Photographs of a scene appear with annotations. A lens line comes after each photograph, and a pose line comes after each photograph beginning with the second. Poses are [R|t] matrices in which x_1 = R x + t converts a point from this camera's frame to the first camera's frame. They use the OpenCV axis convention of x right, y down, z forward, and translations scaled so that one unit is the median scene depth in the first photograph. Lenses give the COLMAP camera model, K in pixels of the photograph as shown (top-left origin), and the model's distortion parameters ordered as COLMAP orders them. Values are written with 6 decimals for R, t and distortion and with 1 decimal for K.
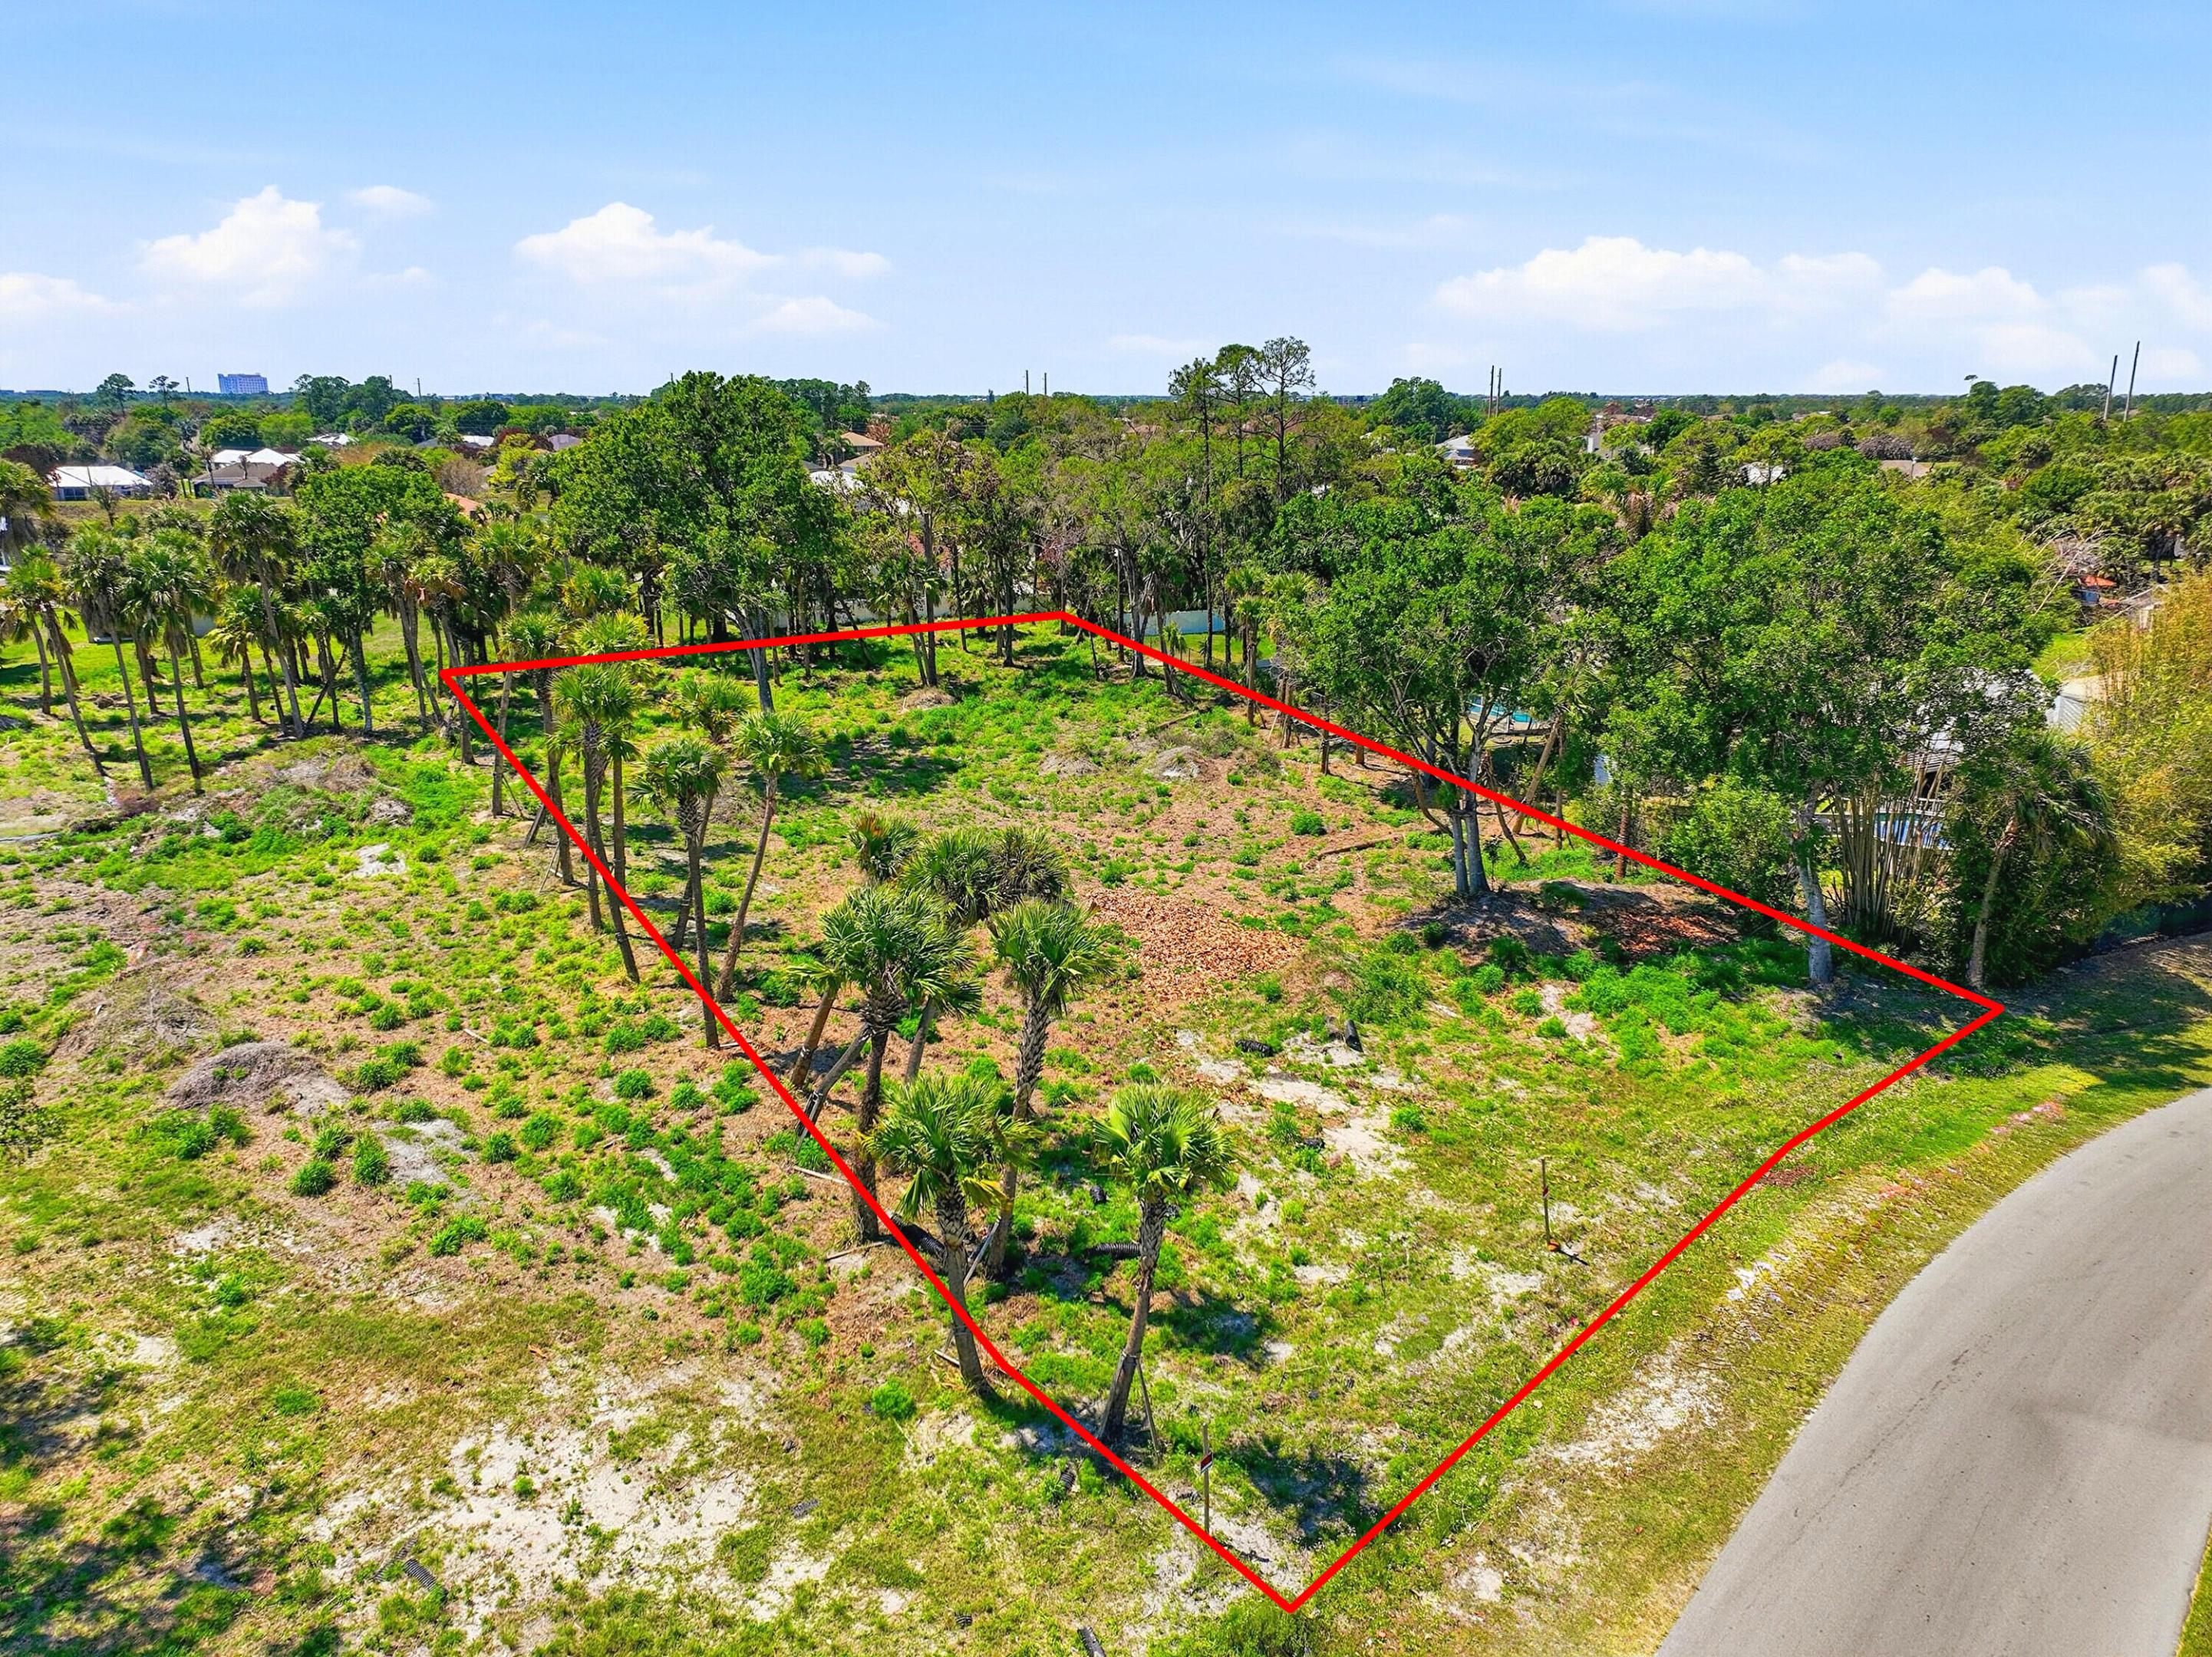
lens RADIAL K [[1550.9, 0, 1102.8], [0, 1550.9, 829.5], [0, 0, 1]] dist [0.002257, 0.011277]
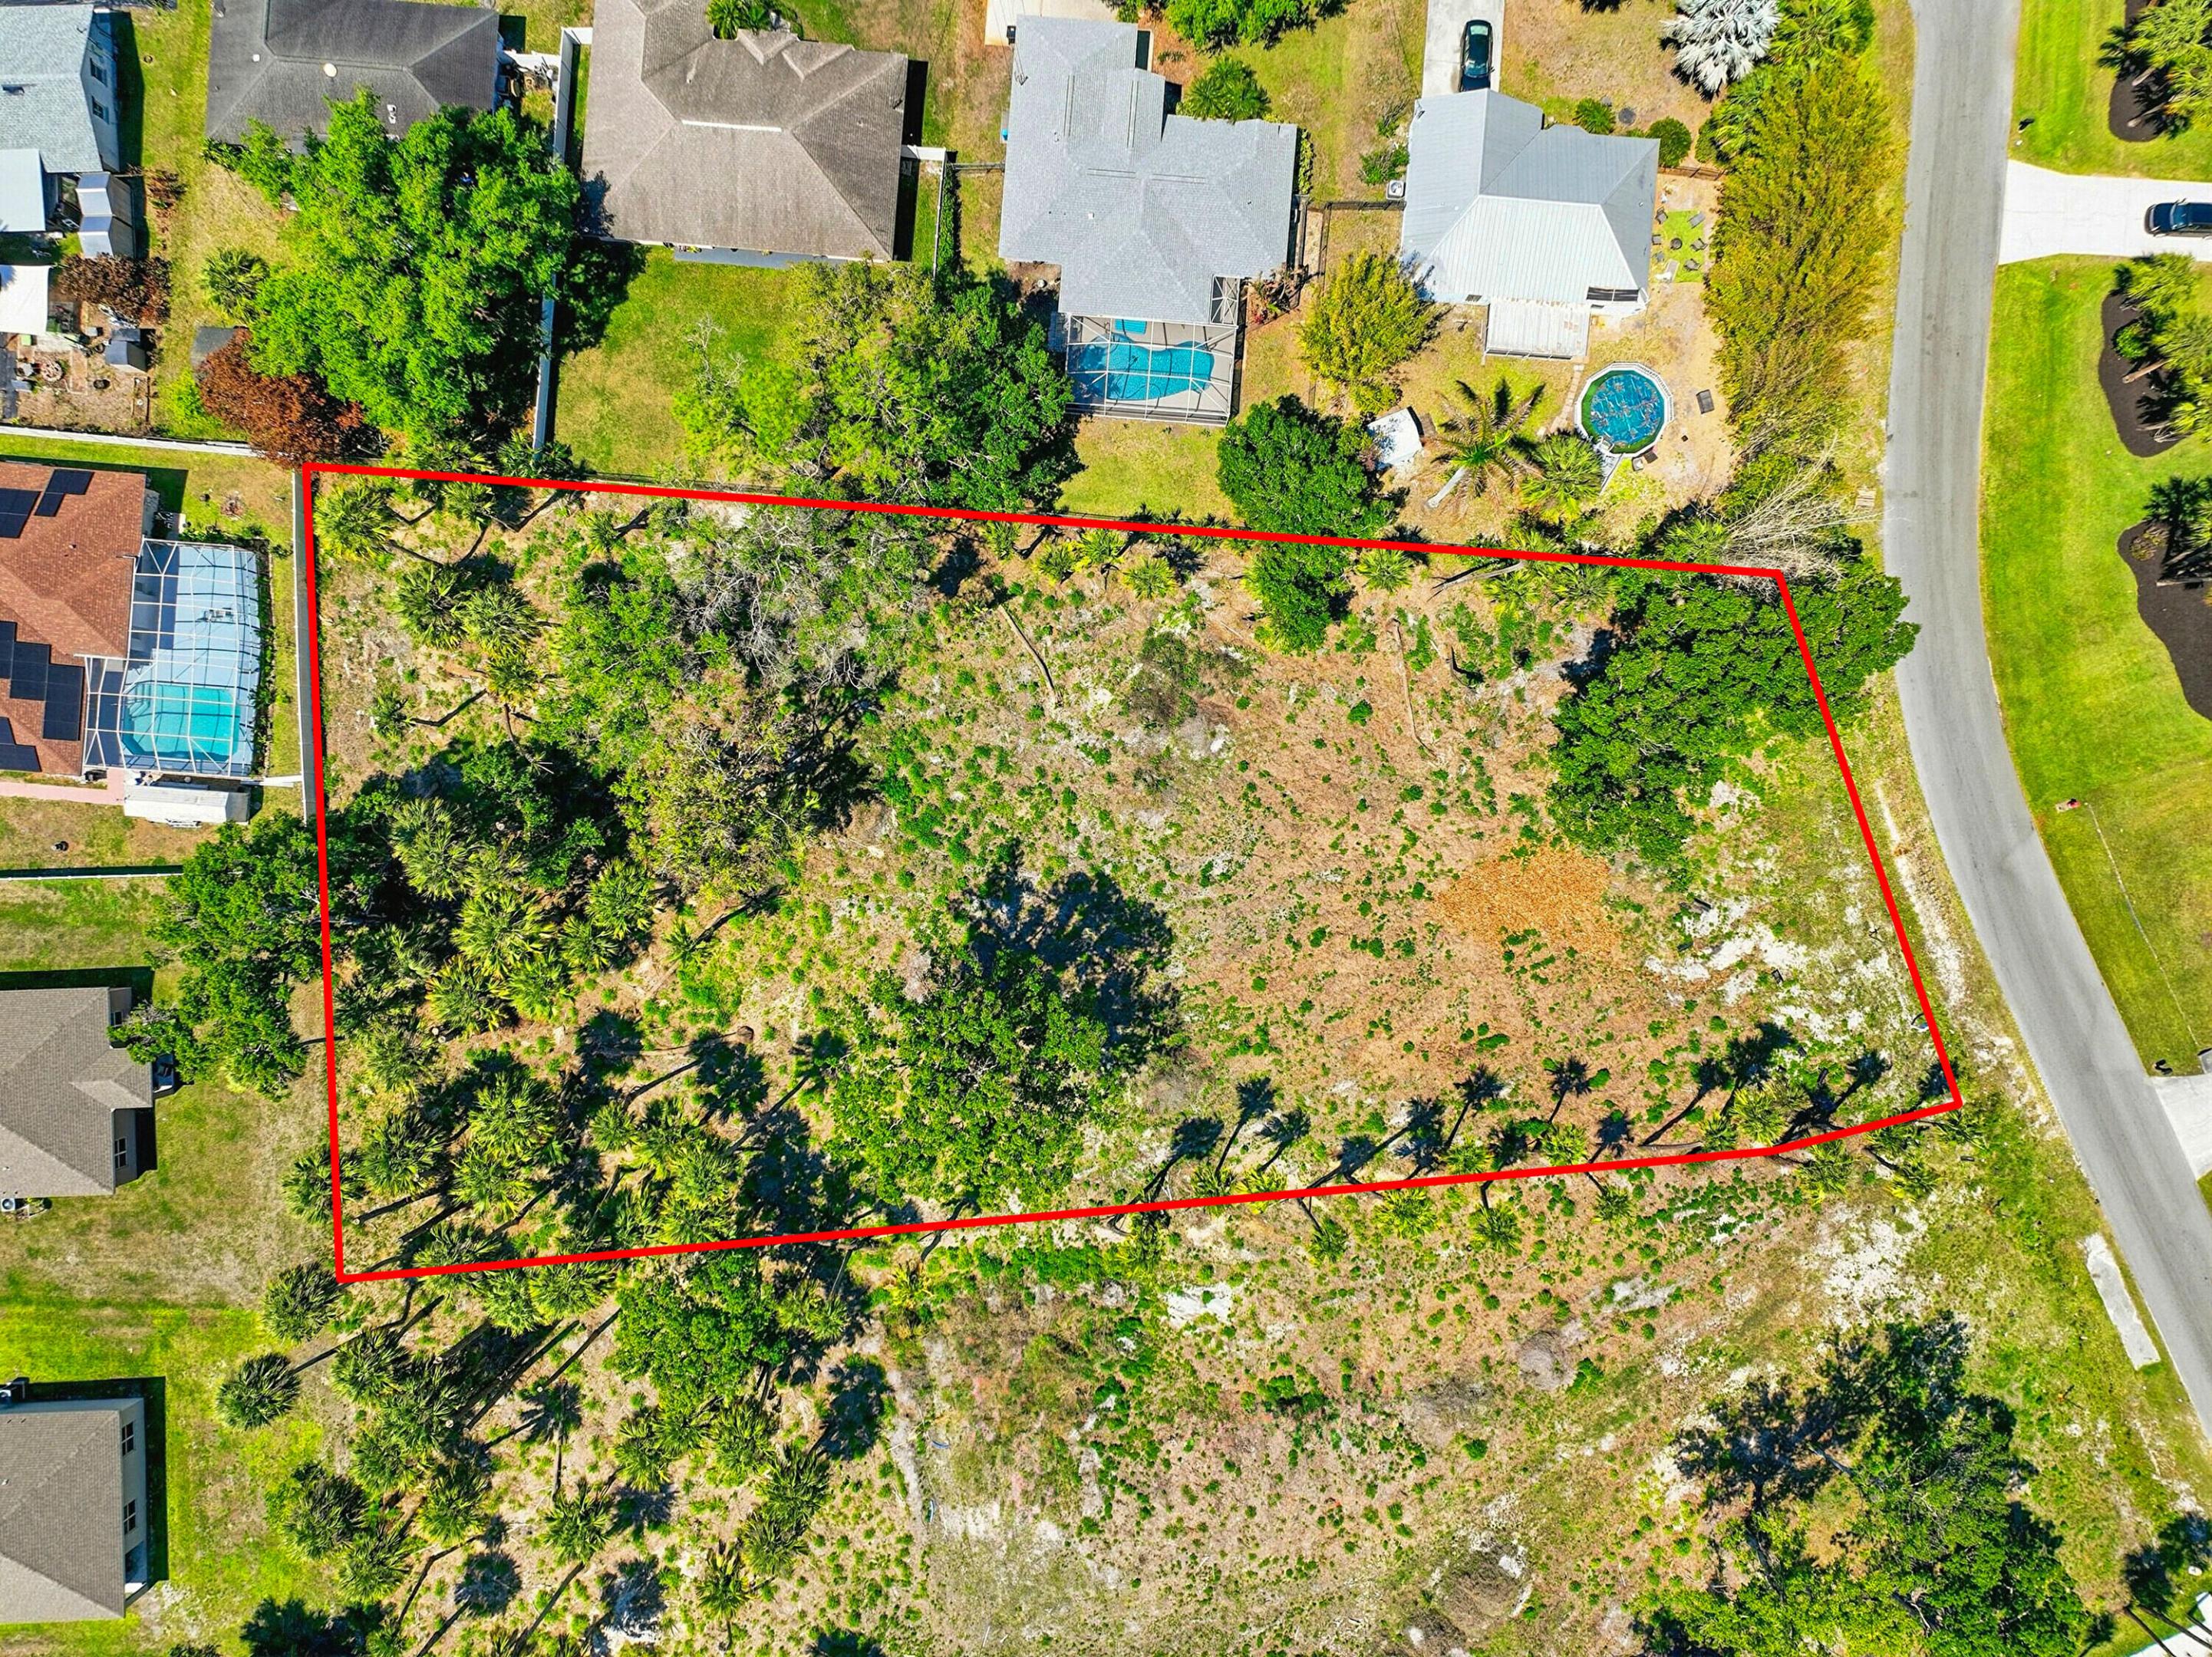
lens RADIAL K [[1535.4, 0, 1108.4], [0, 1535.4, 868.6], [0, 0, 1]] dist [0.001858, 0.005932]
pose [[0.425545, -0.904935, 0.002248, -0.220567], [0.247894, 0.118960, 0.961456, -3.105230], [-0.870322, -0.408585, 0.274951, 1.659051]]
